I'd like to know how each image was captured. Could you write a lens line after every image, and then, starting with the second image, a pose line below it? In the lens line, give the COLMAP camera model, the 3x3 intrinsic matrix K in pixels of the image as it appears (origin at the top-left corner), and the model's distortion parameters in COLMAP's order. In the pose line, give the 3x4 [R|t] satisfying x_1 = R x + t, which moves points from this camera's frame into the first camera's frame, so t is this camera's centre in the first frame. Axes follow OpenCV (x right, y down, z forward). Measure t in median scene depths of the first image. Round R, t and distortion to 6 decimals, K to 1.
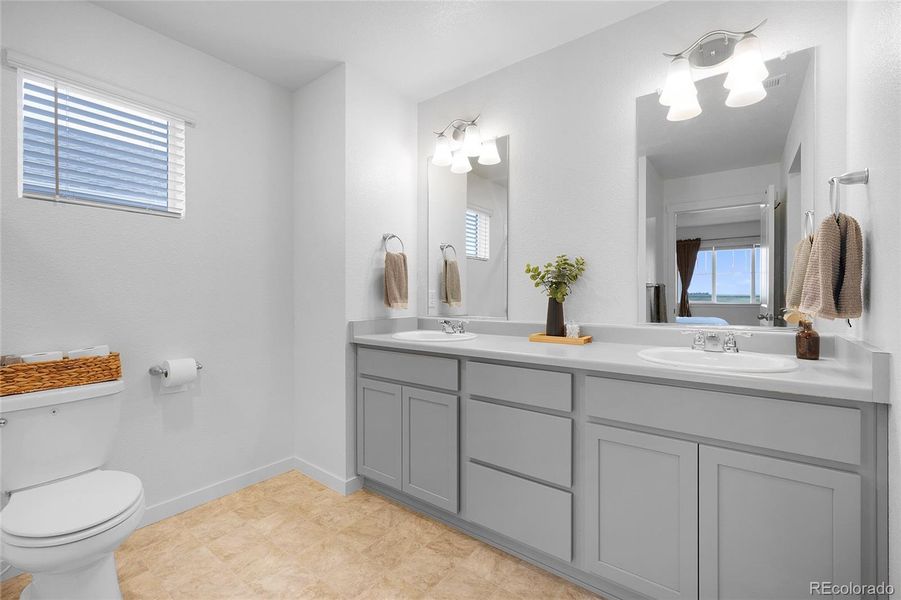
lens RADIAL K [[389.8, 0, 450.5], [0, 389.8, 300.0], [0, 0, 1]] dist [-0.001269, -0.000002]
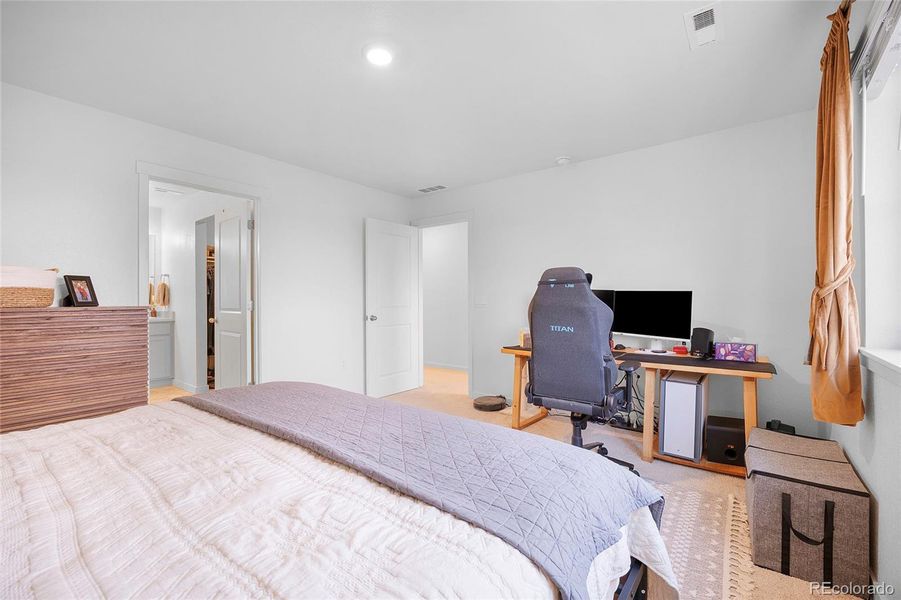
lens RADIAL K [[389.8, 0, 450.5], [0, 389.8, 300.0], [0, 0, 1]] dist [-0.001269, -0.000002]
pose [[0.015757, 0.002076, 0.999874, -3.563275], [0.005311, 0.999984, -0.002160, 0.005709], [-0.999862, 0.005345, 0.015746, -2.463712]]
